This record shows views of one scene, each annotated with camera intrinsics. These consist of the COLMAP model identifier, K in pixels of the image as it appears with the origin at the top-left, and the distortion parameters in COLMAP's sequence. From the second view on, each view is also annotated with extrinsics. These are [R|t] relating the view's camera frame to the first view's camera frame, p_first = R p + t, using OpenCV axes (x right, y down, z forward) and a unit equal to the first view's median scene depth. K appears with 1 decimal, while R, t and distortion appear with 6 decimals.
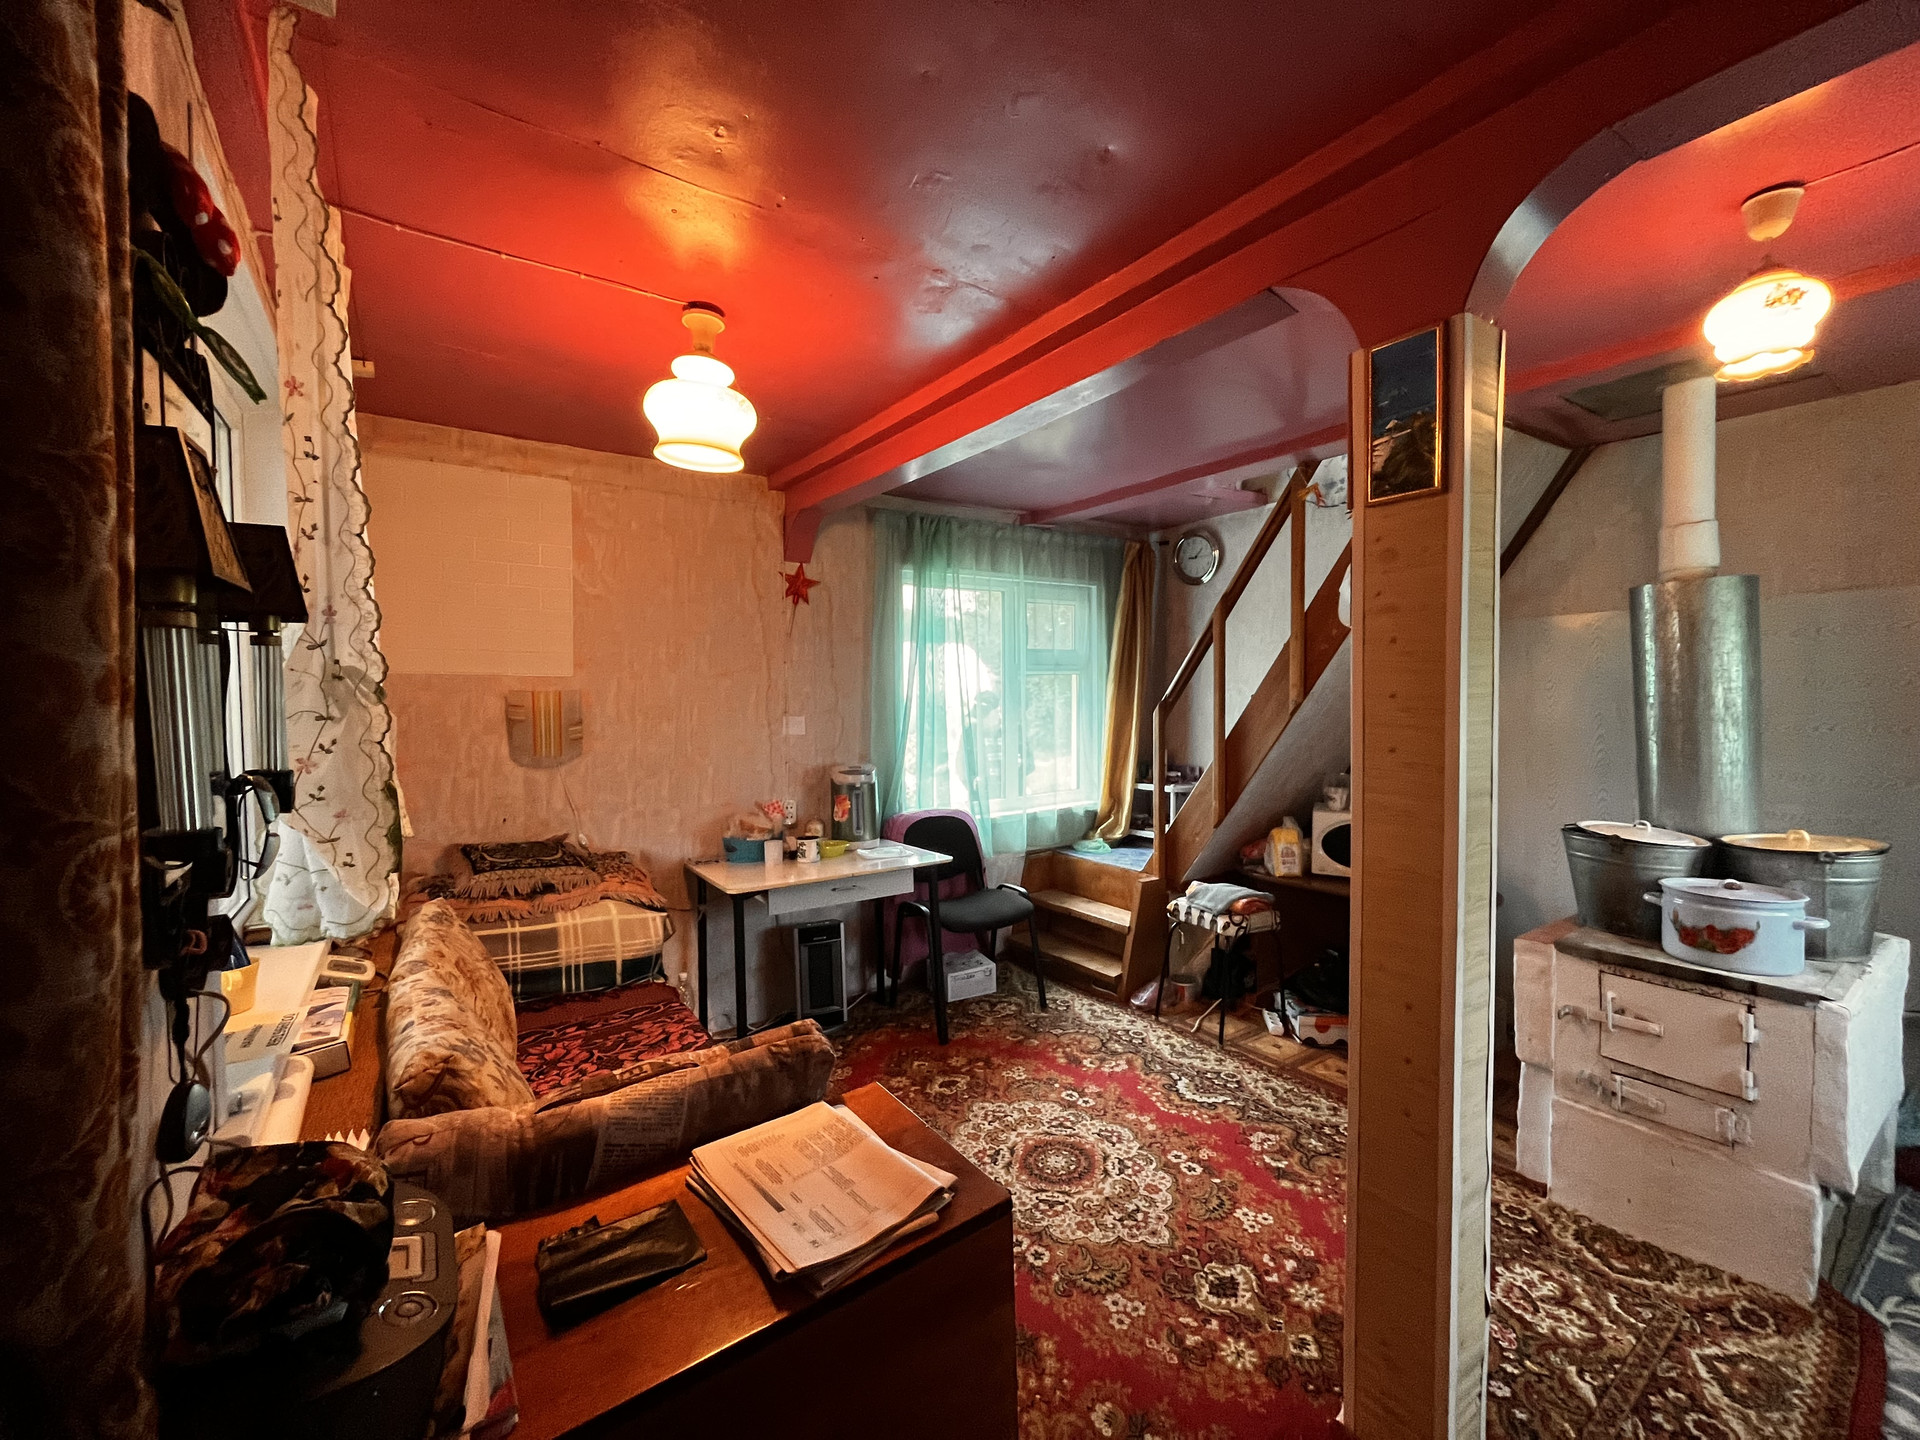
lens RADIAL K [[774.2, 0, 959.9], [0, 774.2, 727.7], [0, 0, 1]] dist [-0.003806, -0.000106]
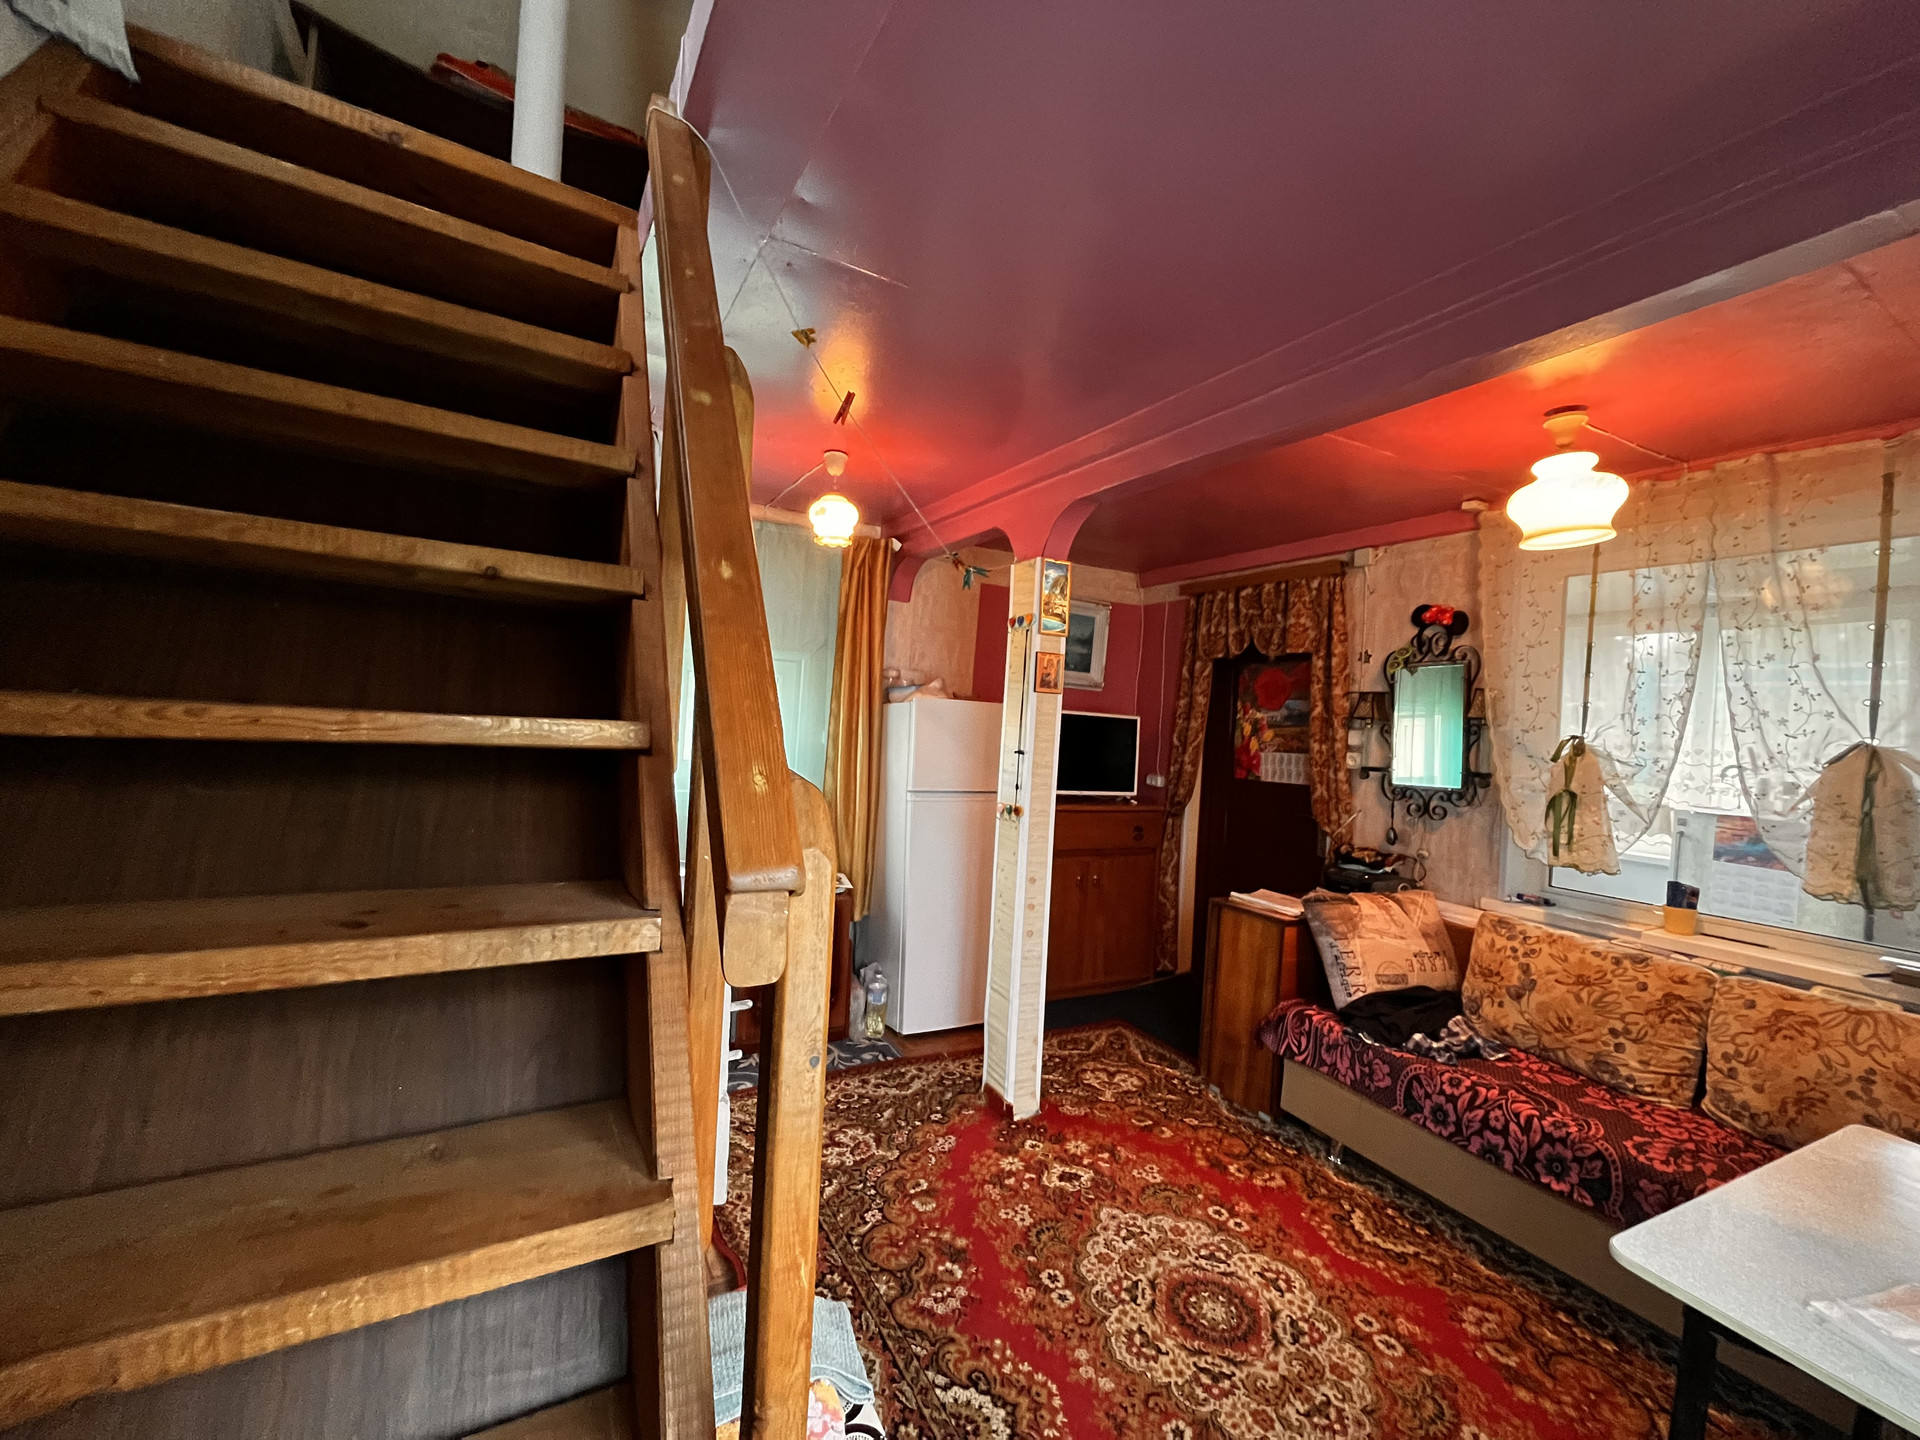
lens RADIAL K [[774.2, 0, 960.1], [0, 774.2, 717.9], [0, 0, 1]] dist [-0.003806, -0.000106]
pose [[-0.993327, -0.044356, 0.106465, 0.277530], [-0.039974, 0.998277, 0.042949, -0.072675], [-0.108187, 0.038407, -0.993388, 1.516571]]
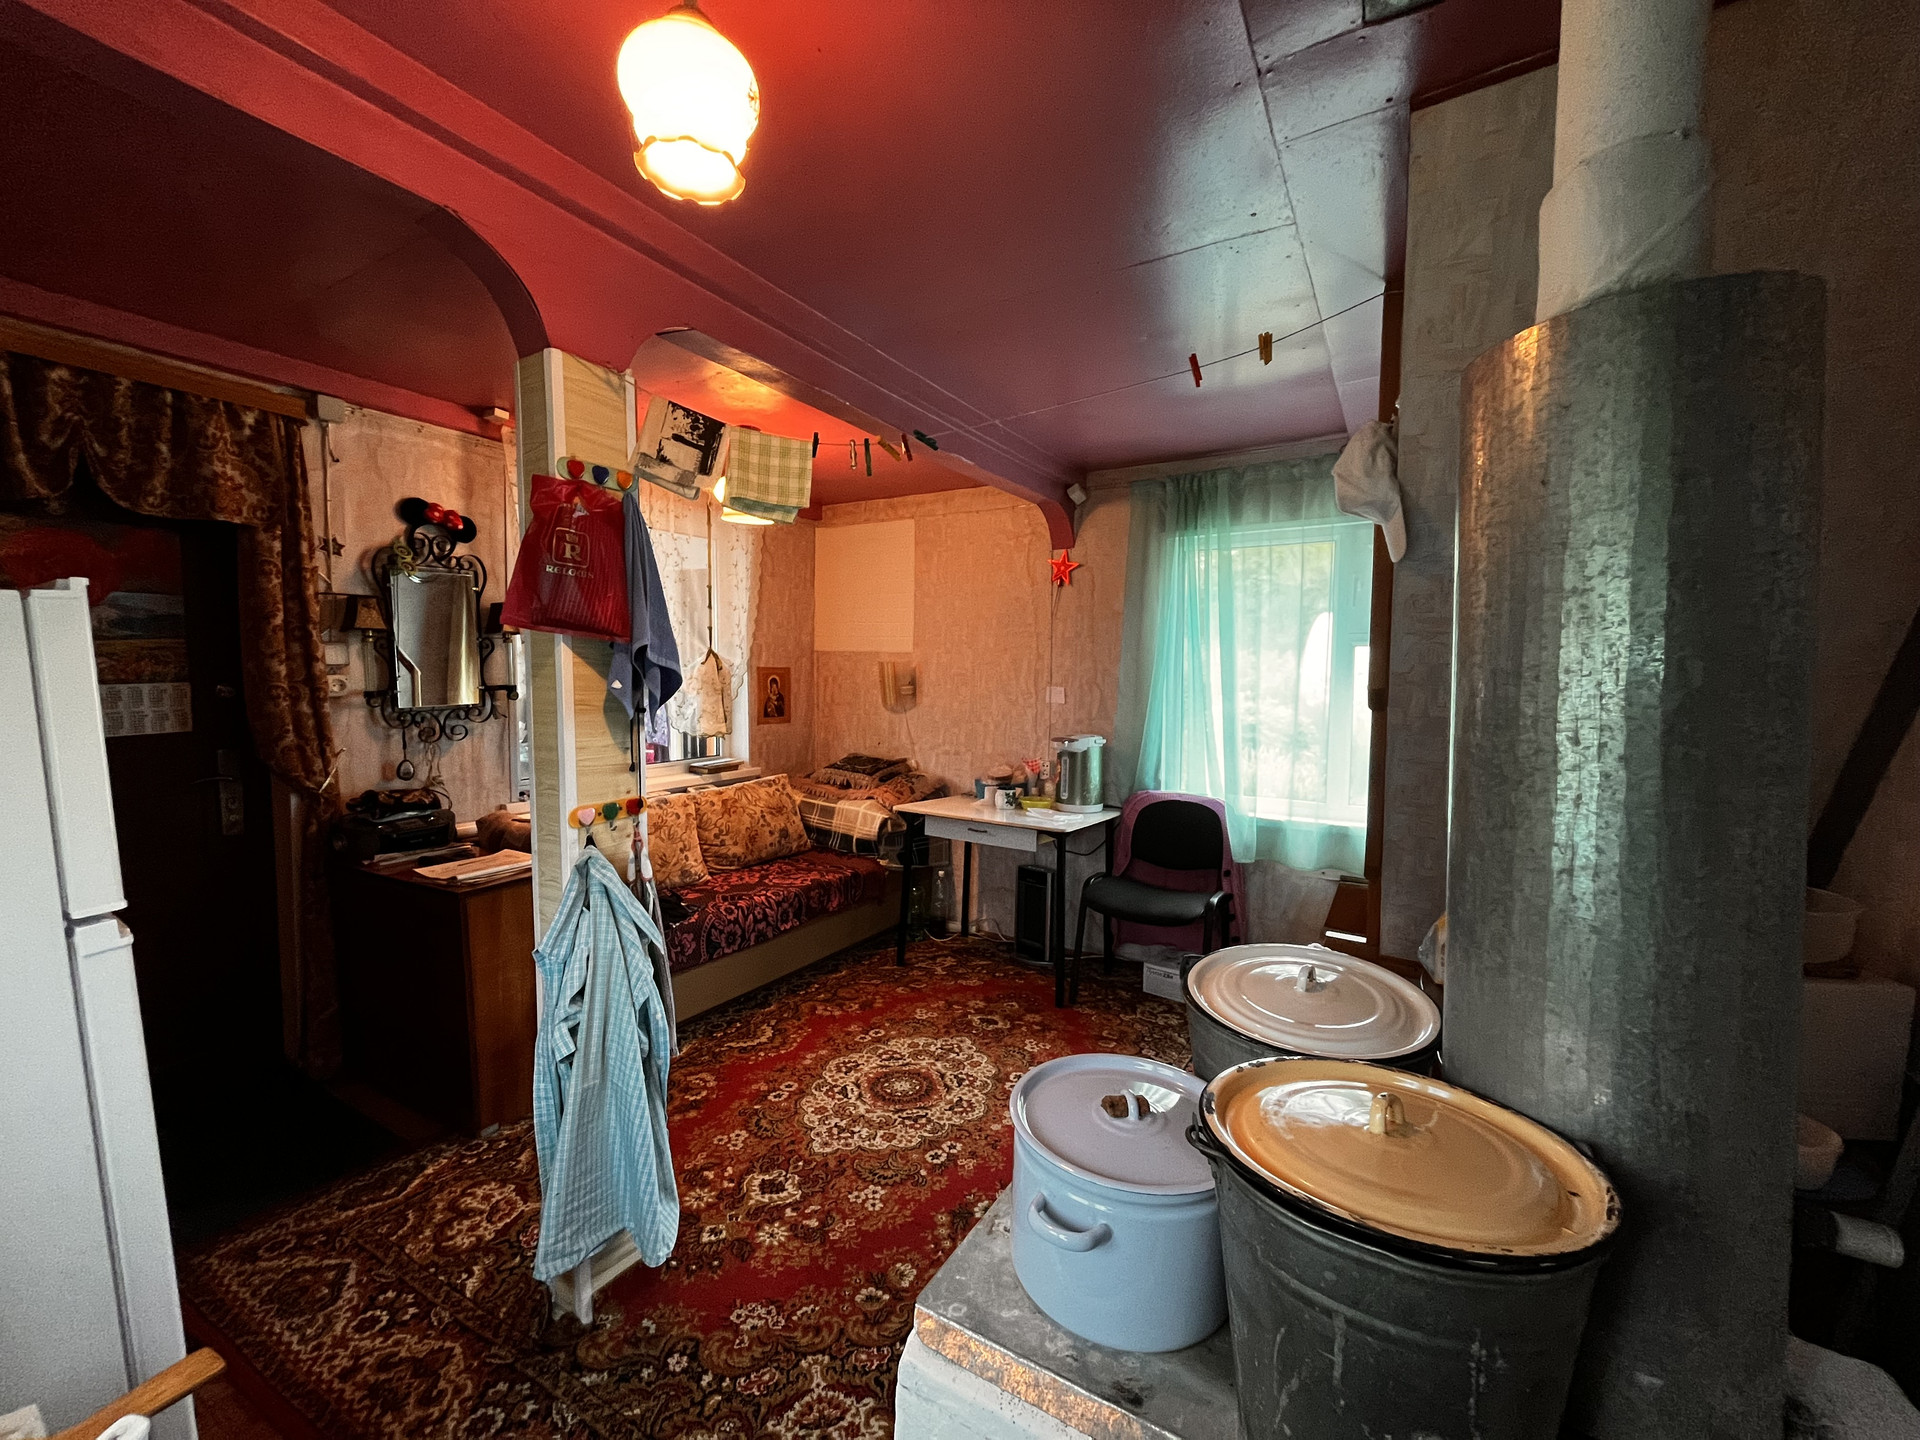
lens RADIAL K [[774.2, 0, 960.6], [0, 774.2, 720.5], [0, 0, 1]] dist [-0.003806, -0.000106]
pose [[0.413839, 0.075364, -0.907225, 0.948632], [-0.055249, 0.996810, 0.057603, -0.028829], [0.908672, 0.026285, 0.416682, 0.499404]]
